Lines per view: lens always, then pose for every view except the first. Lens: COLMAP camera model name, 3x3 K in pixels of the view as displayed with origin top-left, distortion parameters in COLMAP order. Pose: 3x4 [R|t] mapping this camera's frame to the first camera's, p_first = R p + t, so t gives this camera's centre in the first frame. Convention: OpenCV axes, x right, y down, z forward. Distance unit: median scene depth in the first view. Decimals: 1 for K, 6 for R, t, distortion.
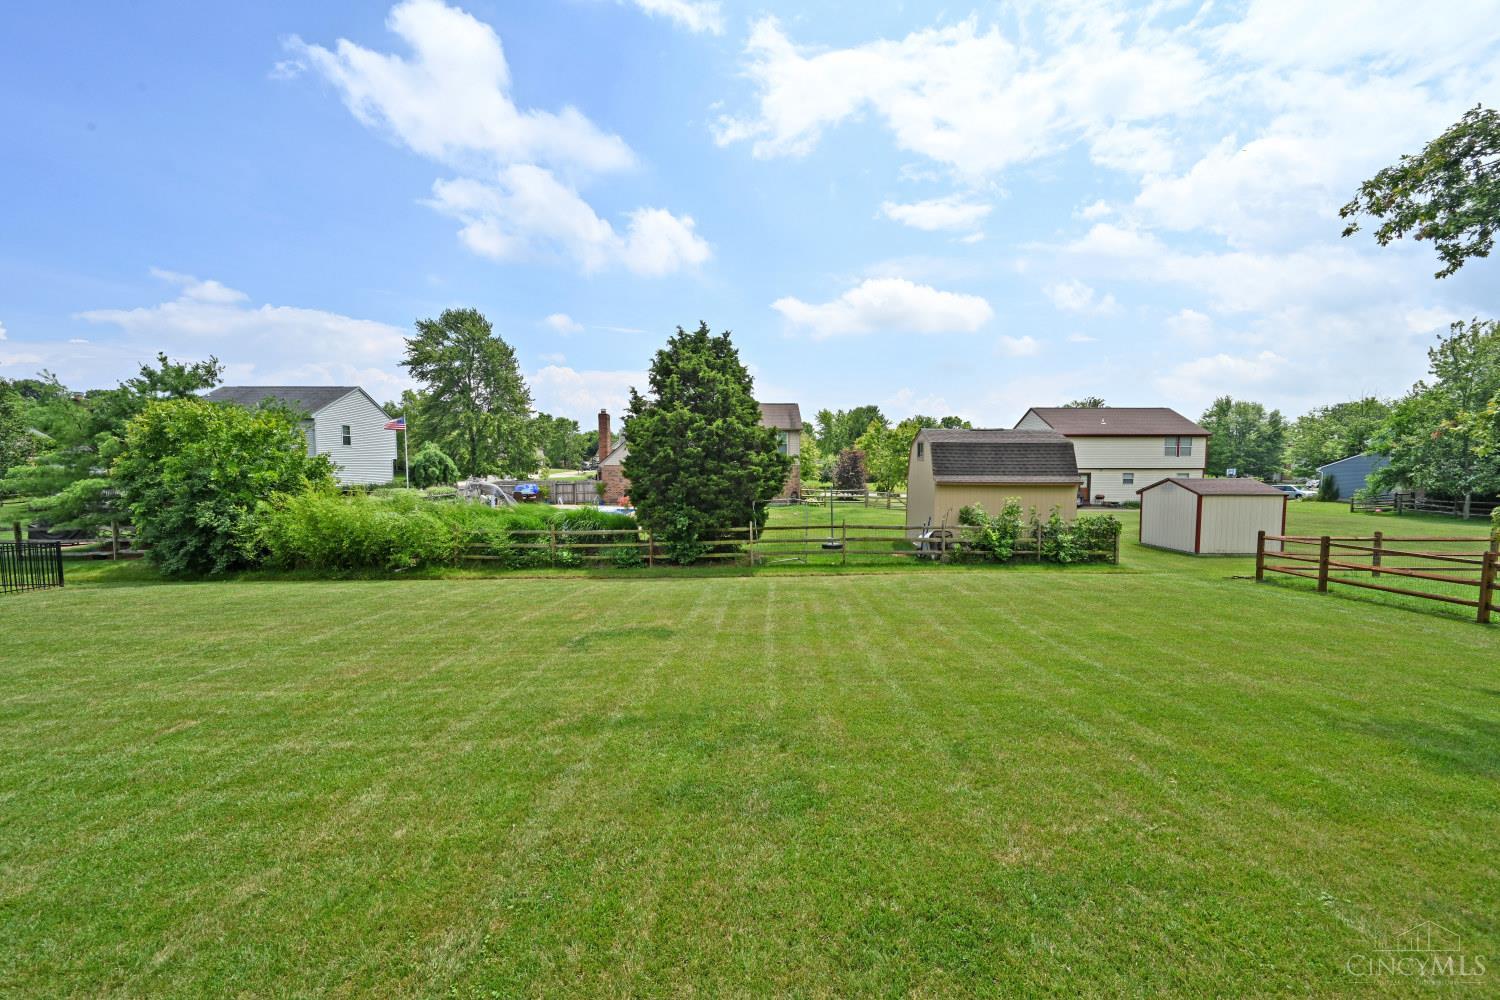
lens RADIAL K [[595.5, 0, 755.8], [0, 595.5, 495.1], [0, 0, 1]] dist [-0.002535, -0.000013]
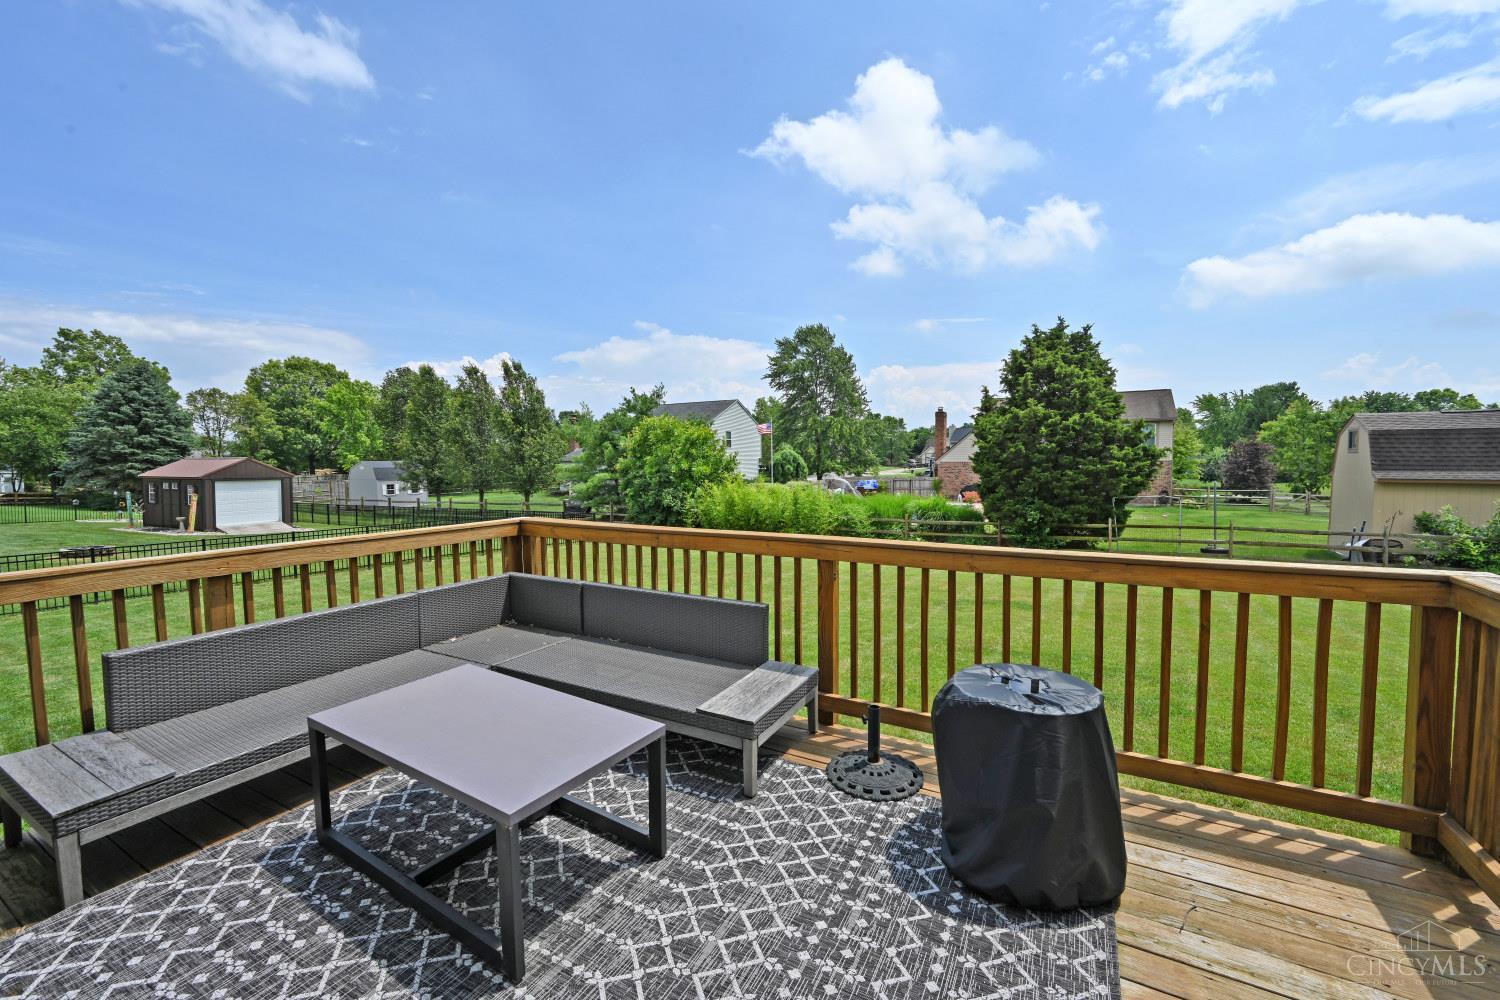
lens RADIAL K [[595.5, 0, 755.8], [0, 595.5, 495.1], [0, 0, 1]] dist [-0.002535, -0.000013]
pose [[0.859835, 0.021570, -0.510117, -0.010562], [-0.019332, 0.999766, 0.009689, 0.008213], [0.510206, 0.001530, 0.860051, -0.121248]]
